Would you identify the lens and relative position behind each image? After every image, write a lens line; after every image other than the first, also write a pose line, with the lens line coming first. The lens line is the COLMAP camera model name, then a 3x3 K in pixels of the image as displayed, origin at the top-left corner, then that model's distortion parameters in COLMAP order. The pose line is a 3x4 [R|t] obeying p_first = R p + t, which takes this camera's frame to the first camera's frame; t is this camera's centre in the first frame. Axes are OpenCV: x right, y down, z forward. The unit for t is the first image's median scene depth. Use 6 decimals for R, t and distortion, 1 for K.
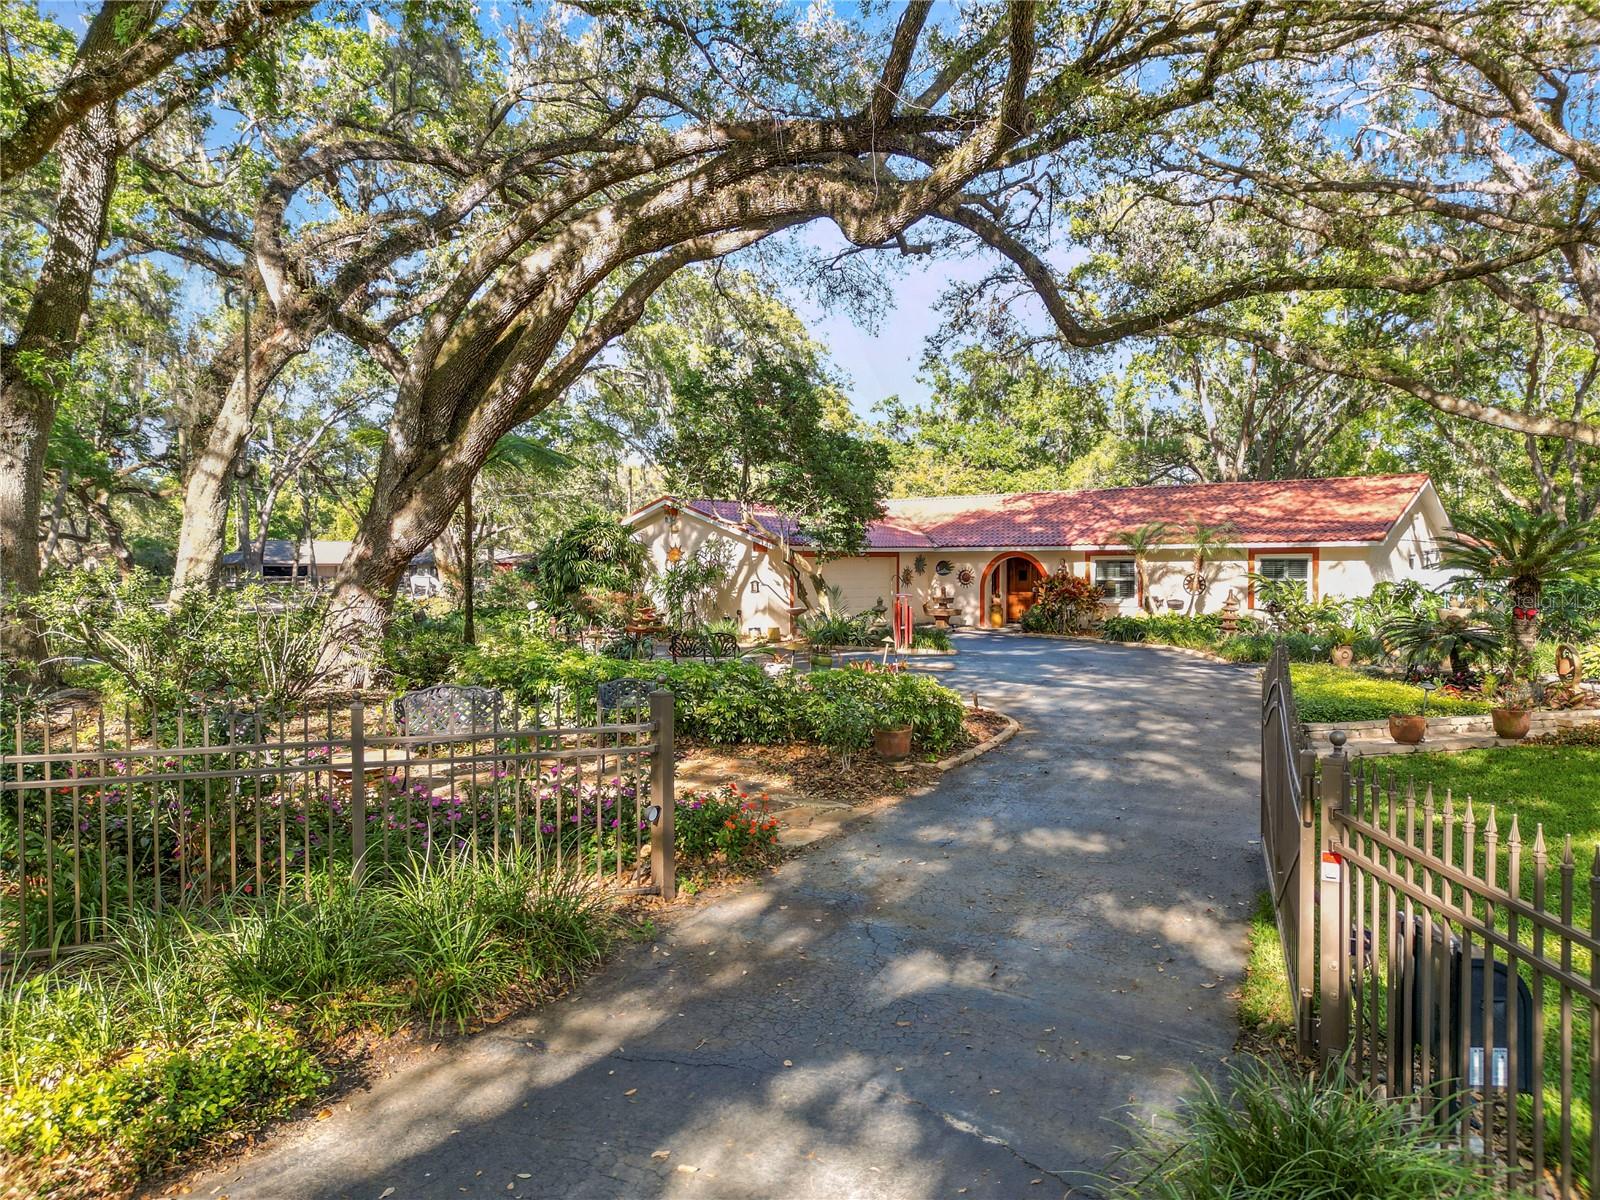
lens RADIAL K [[1114.2, 0, 805.5], [0, 1114.2, 603.9], [0, 0, 1]] dist [0.040840, -0.032580]
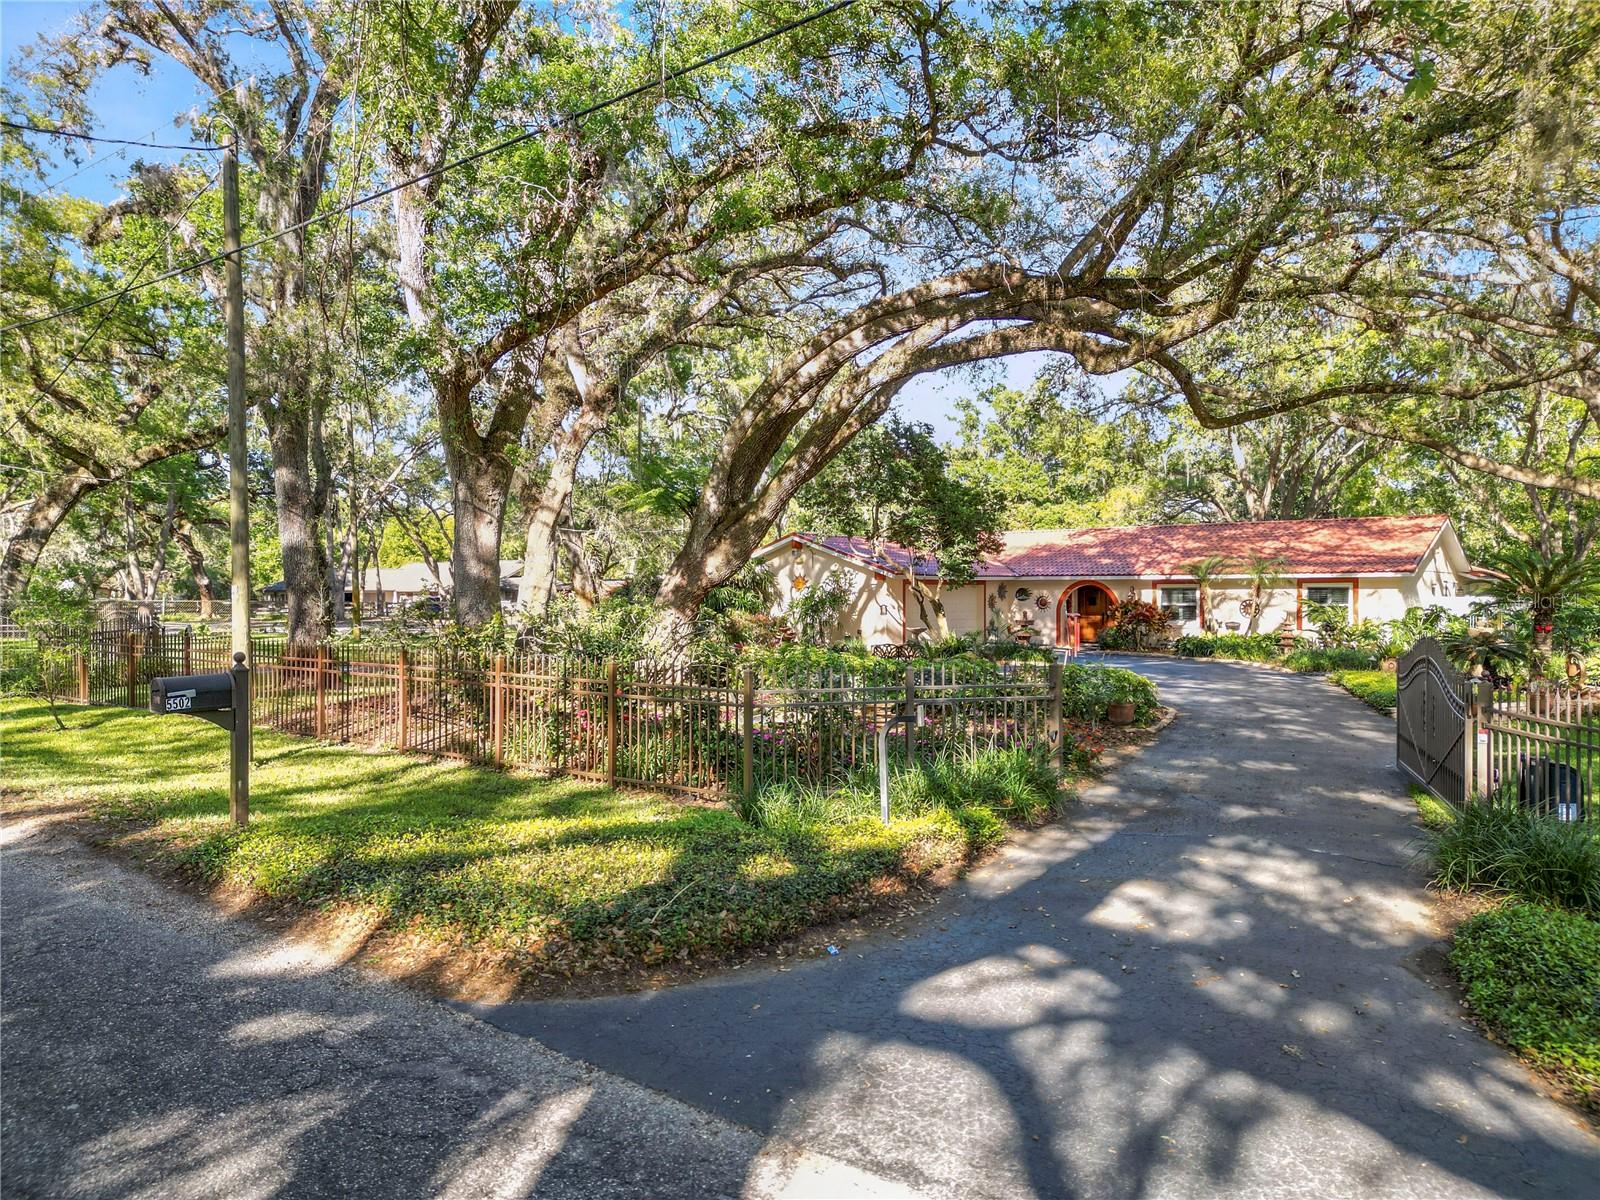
lens RADIAL K [[1114.2, 0, 800.7], [0, 1114.2, 604.5], [0, 0, 1]] dist [0.040840, -0.032580]
pose [[0.999995, 0.001124, 0.002841, -0.128178], [-0.001056, 0.999718, -0.023716, 0.006450], [-0.002867, 0.023713, 0.999715, -0.174071]]
